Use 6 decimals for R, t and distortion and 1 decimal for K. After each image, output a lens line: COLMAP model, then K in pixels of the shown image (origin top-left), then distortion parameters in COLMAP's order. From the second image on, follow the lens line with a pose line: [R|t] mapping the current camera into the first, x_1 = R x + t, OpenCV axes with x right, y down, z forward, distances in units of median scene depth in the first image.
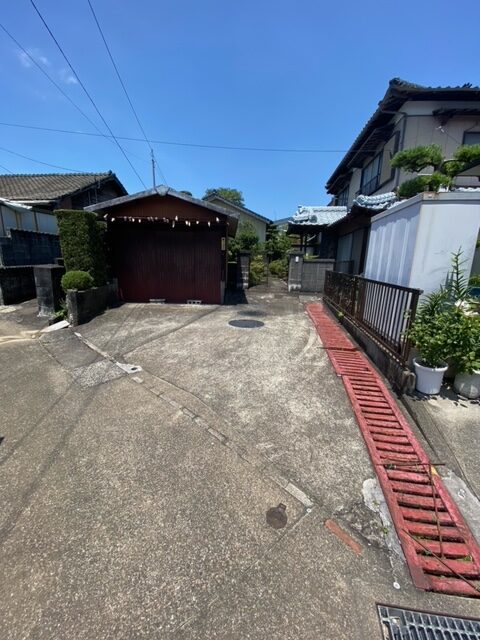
lens RADIAL K [[257.8, 0, 240.0], [0, 257.8, 320.0], [0, 0, 1]] dist [0.025058, -0.023091]
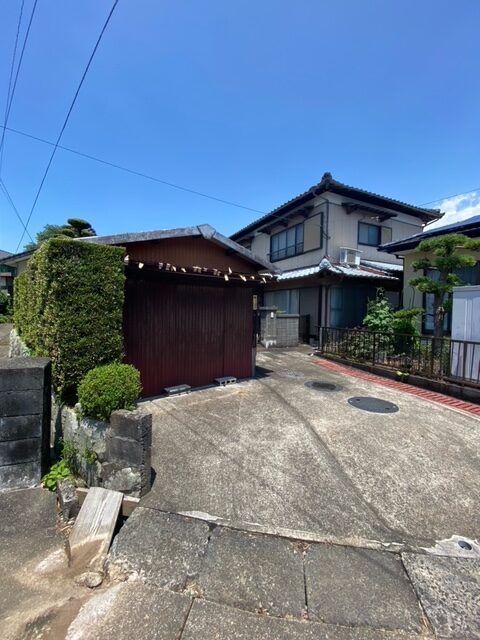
lens RADIAL K [[257.8, 0, 240.0], [0, 257.8, 320.0], [0, 0, 1]] dist [0.025058, -0.023091]
pose [[0.824439, -0.036812, 0.564753, -0.630869], [0.130934, 0.983216, -0.127051, -0.162840], [-0.550597, 0.178691, 0.815422, 0.422099]]
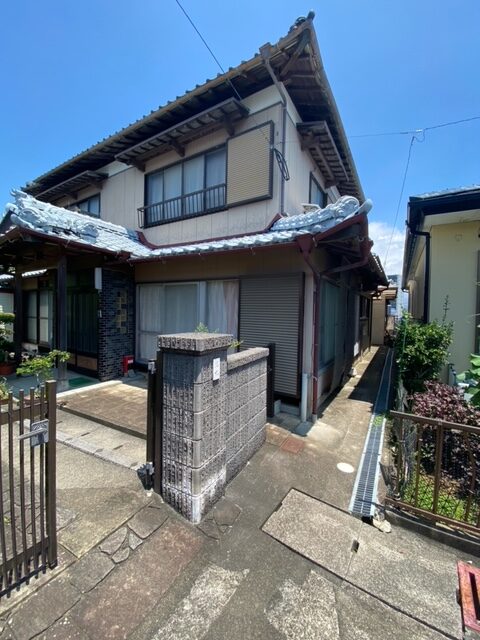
lens RADIAL K [[268.5, 0, 241.7], [0, 268.5, 309.2], [0, 0, 1]] dist [-0.000432, -0.000117]
pose [[0.410893, -0.004452, 0.911673, 0.017652], [0.198655, 0.976397, -0.084766, -0.387974], [-0.889777, 0.215938, 0.402079, 1.297880]]
